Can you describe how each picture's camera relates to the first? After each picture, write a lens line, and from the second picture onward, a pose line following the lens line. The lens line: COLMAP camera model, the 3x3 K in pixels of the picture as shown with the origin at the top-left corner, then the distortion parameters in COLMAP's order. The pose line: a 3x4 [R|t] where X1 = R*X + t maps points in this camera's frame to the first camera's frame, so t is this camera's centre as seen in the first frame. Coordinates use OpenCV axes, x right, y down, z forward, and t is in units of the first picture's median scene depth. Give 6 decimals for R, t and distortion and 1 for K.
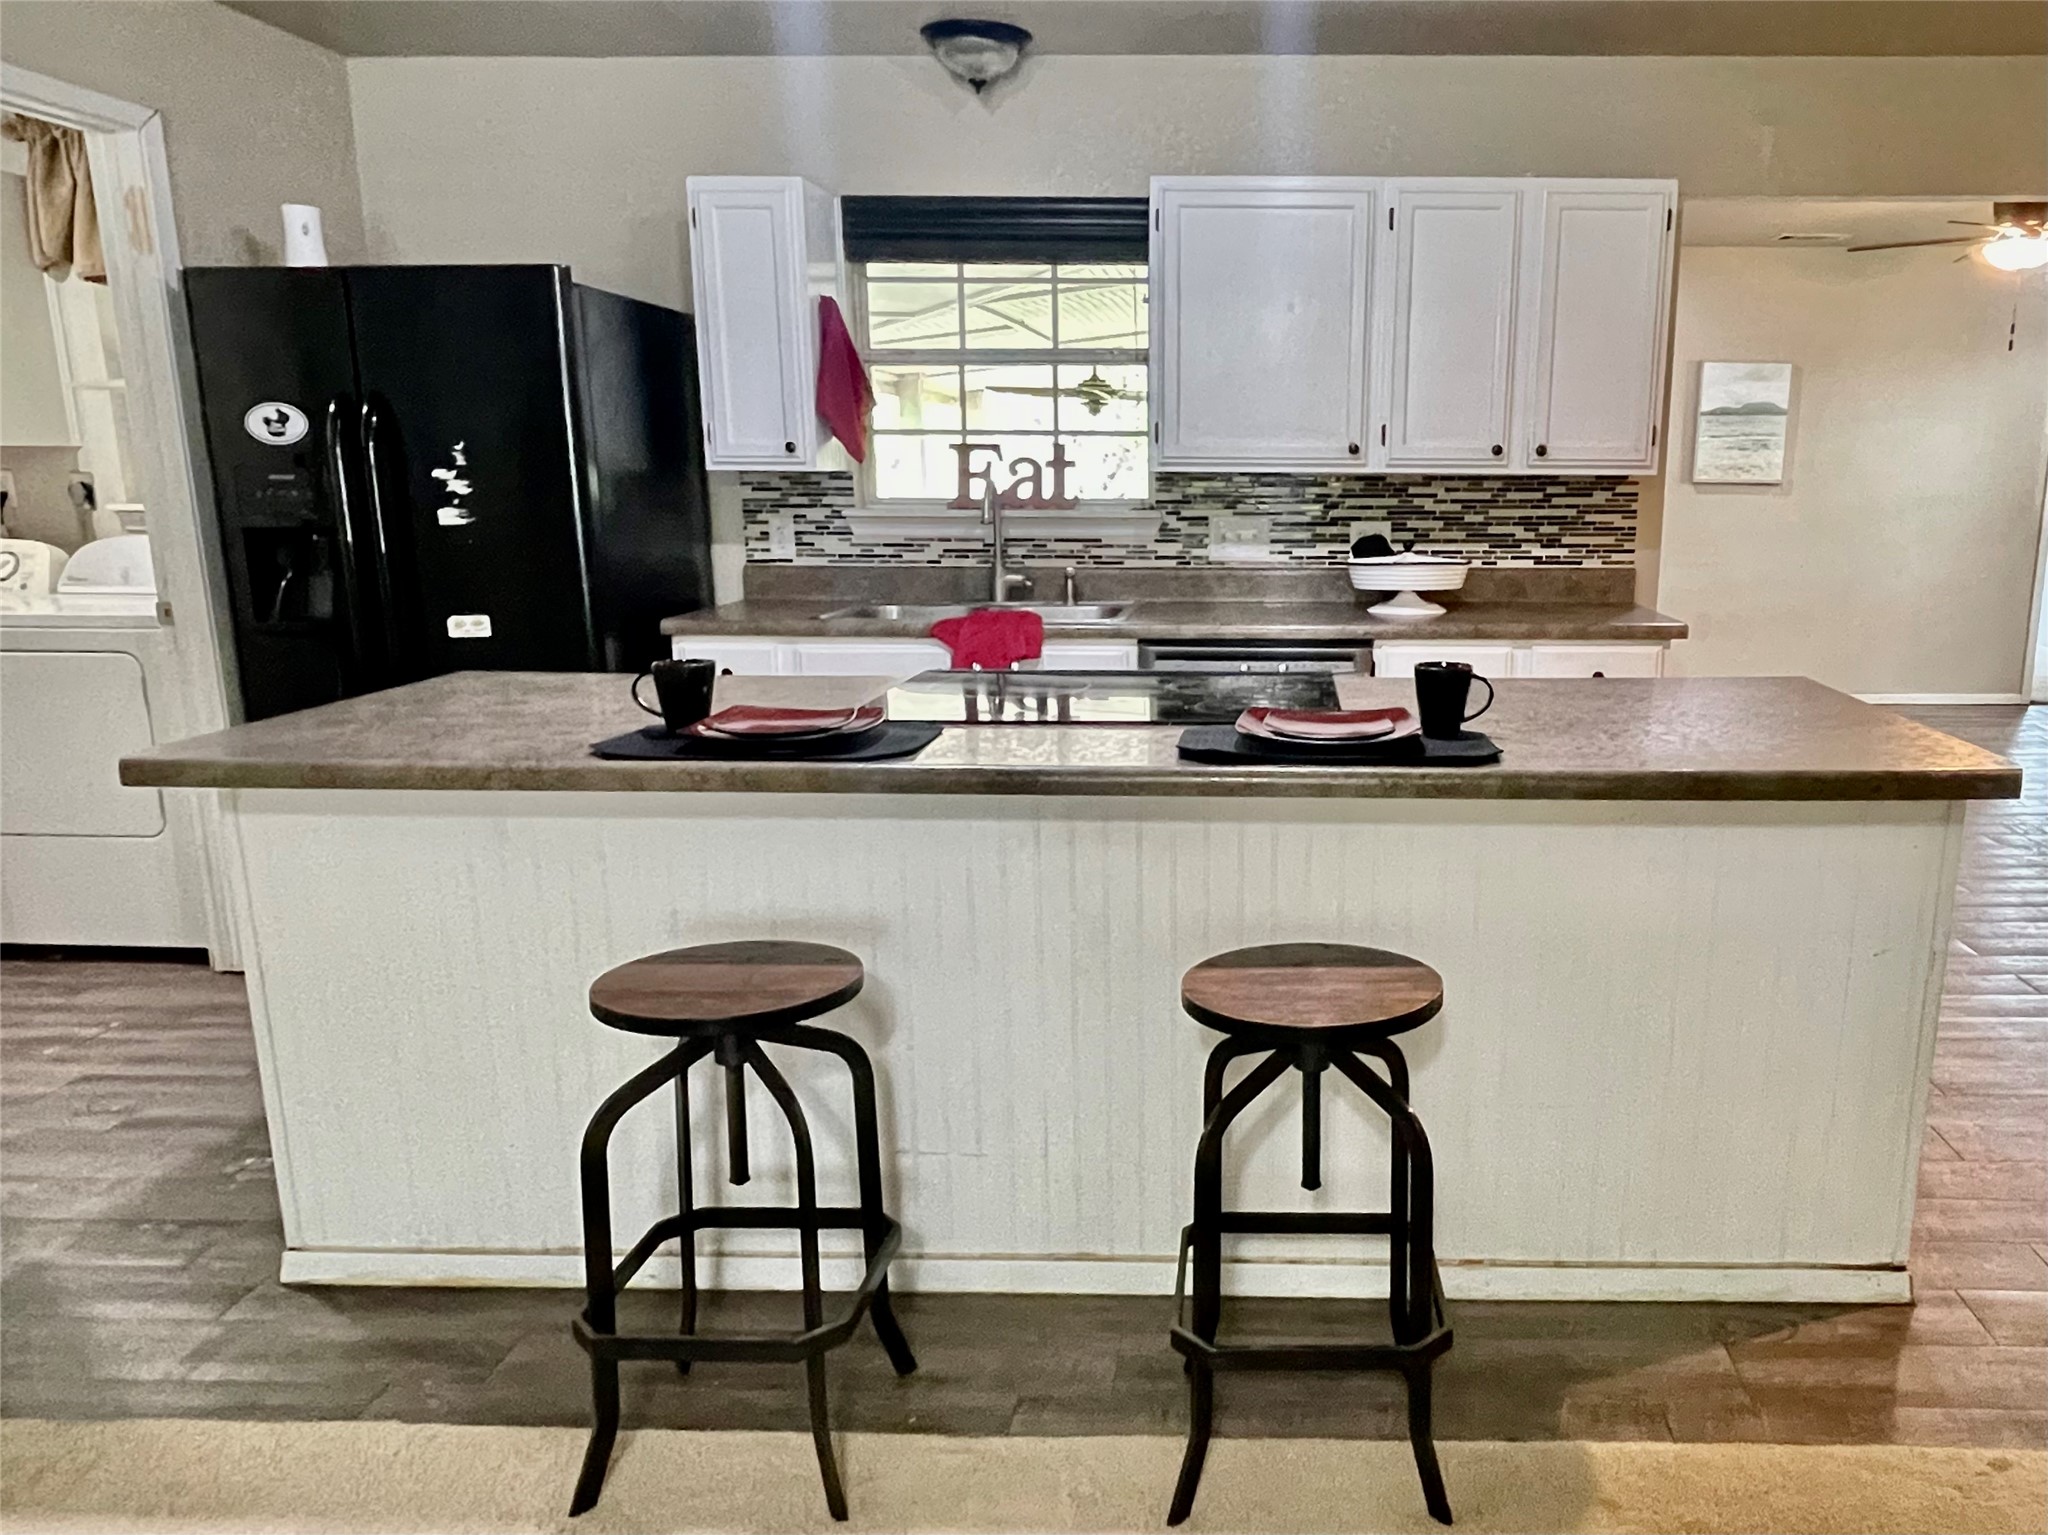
lens RADIAL K [[1436.6, 0, 1024.0], [0, 1436.6, 767.5], [0, 0, 1]] dist [0.003088, -0.004734]
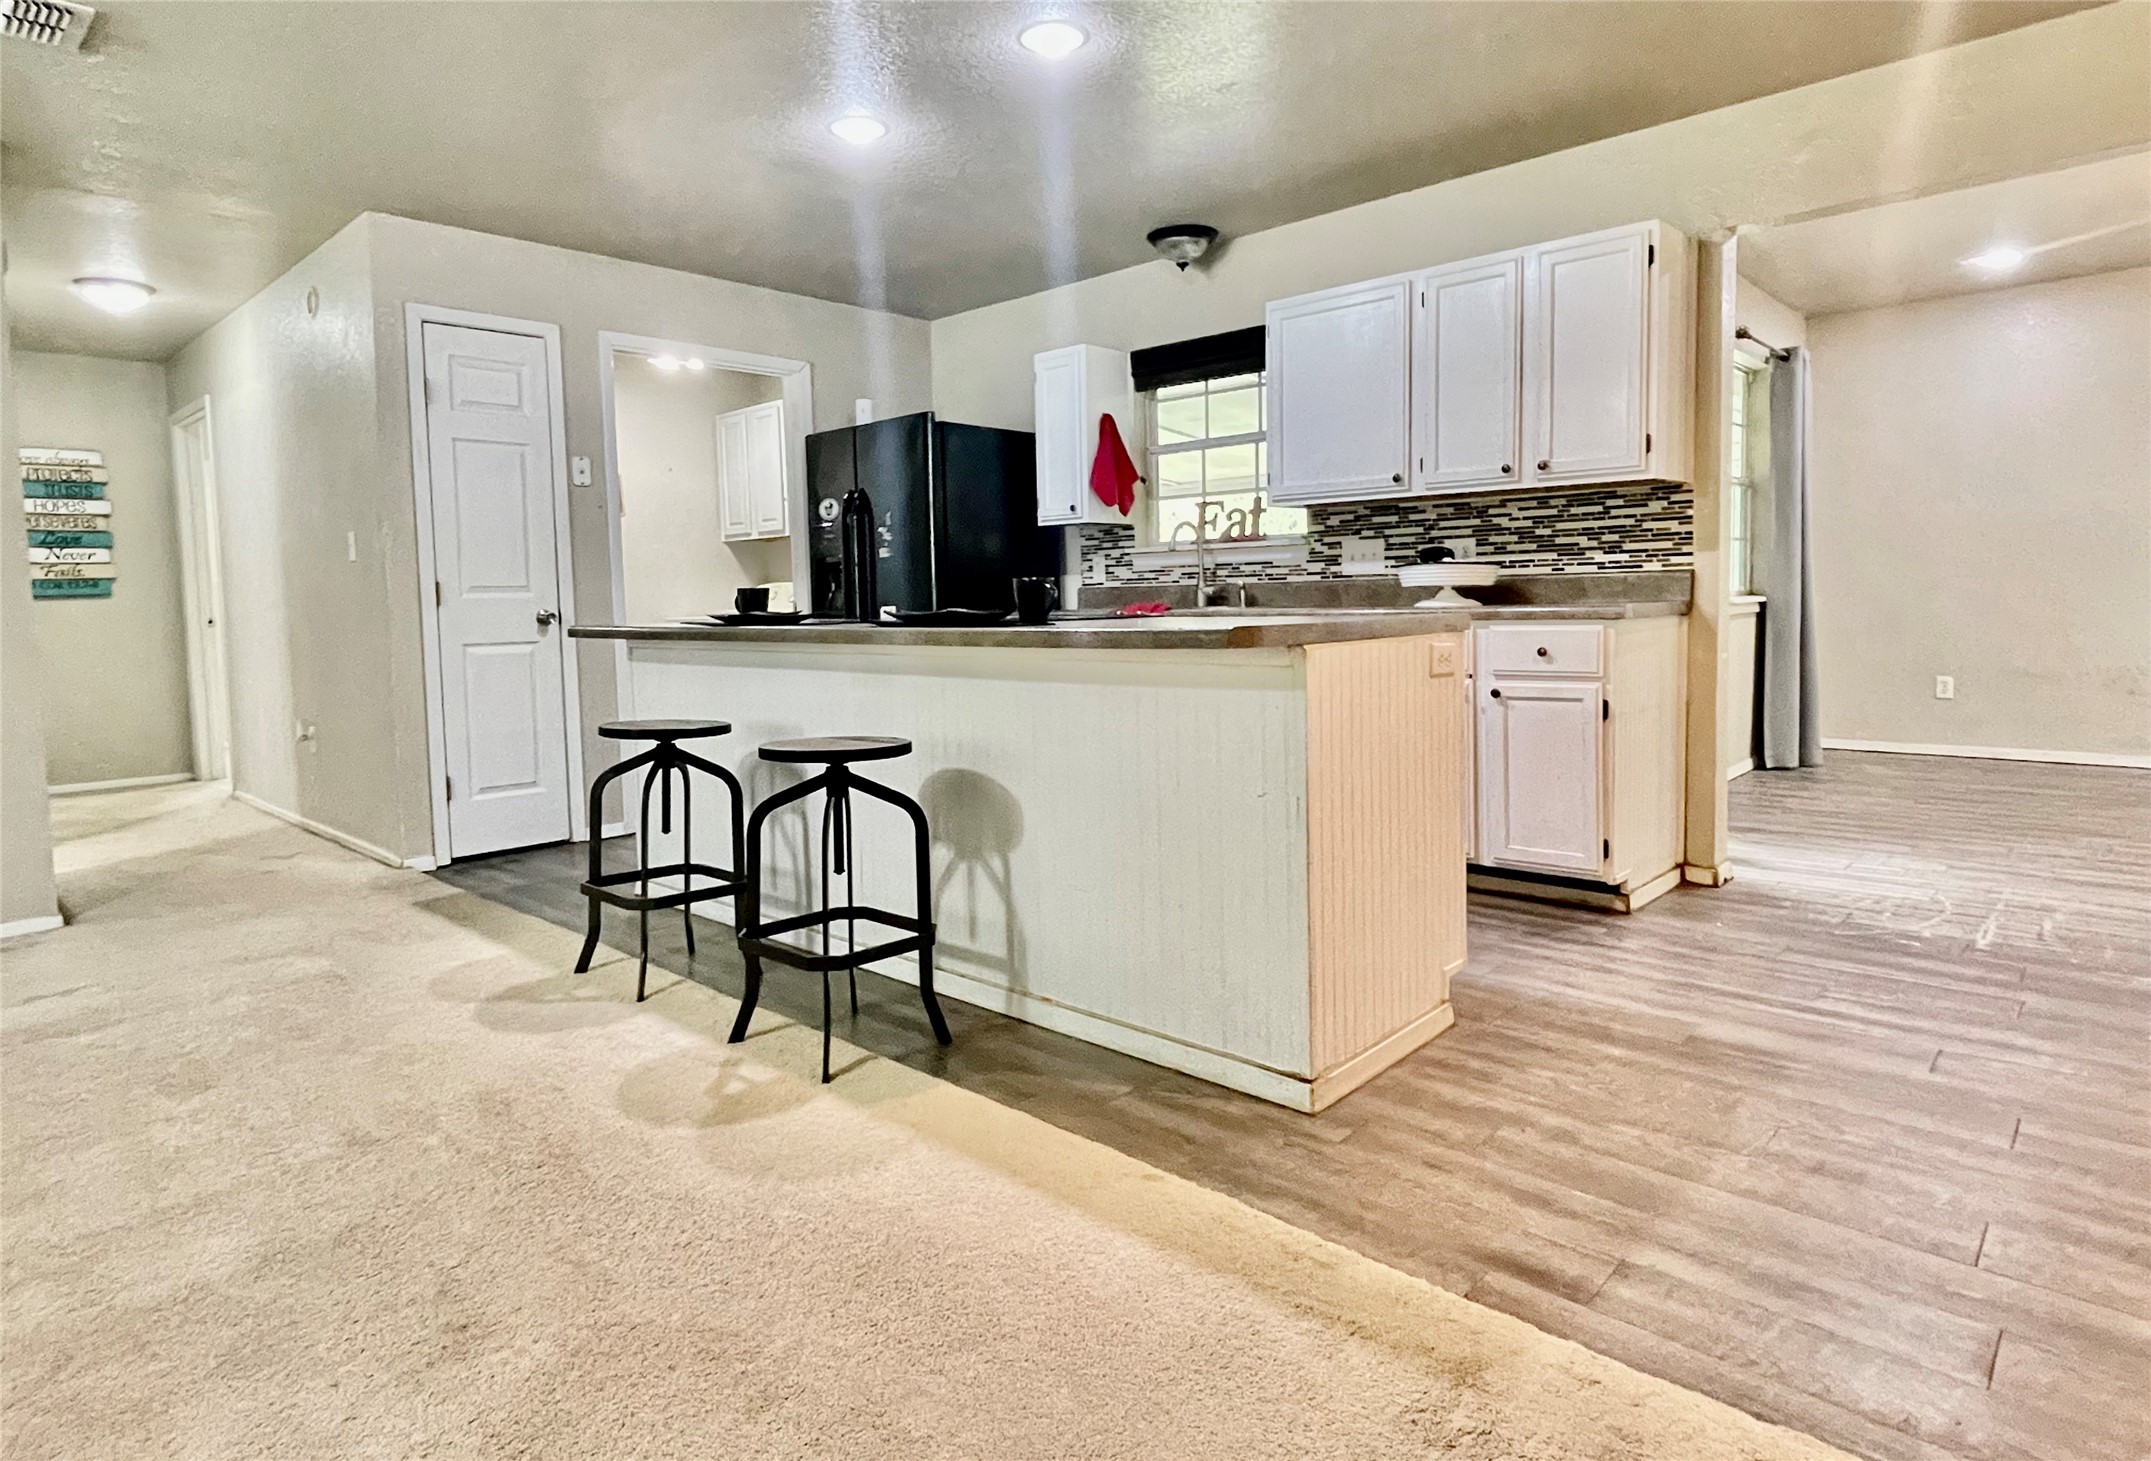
lens RADIAL K [[1149.9, 0, 1076.8], [0, 1149.9, 681.1], [0, 0, 1]] dist [0.000264, 0.000511]
pose [[0.759367, 0.030671, -0.649939, 0.635970], [-0.122801, 0.987693, -0.096866, 0.083549], [0.638969, 0.153370, 0.753788, 0.071906]]
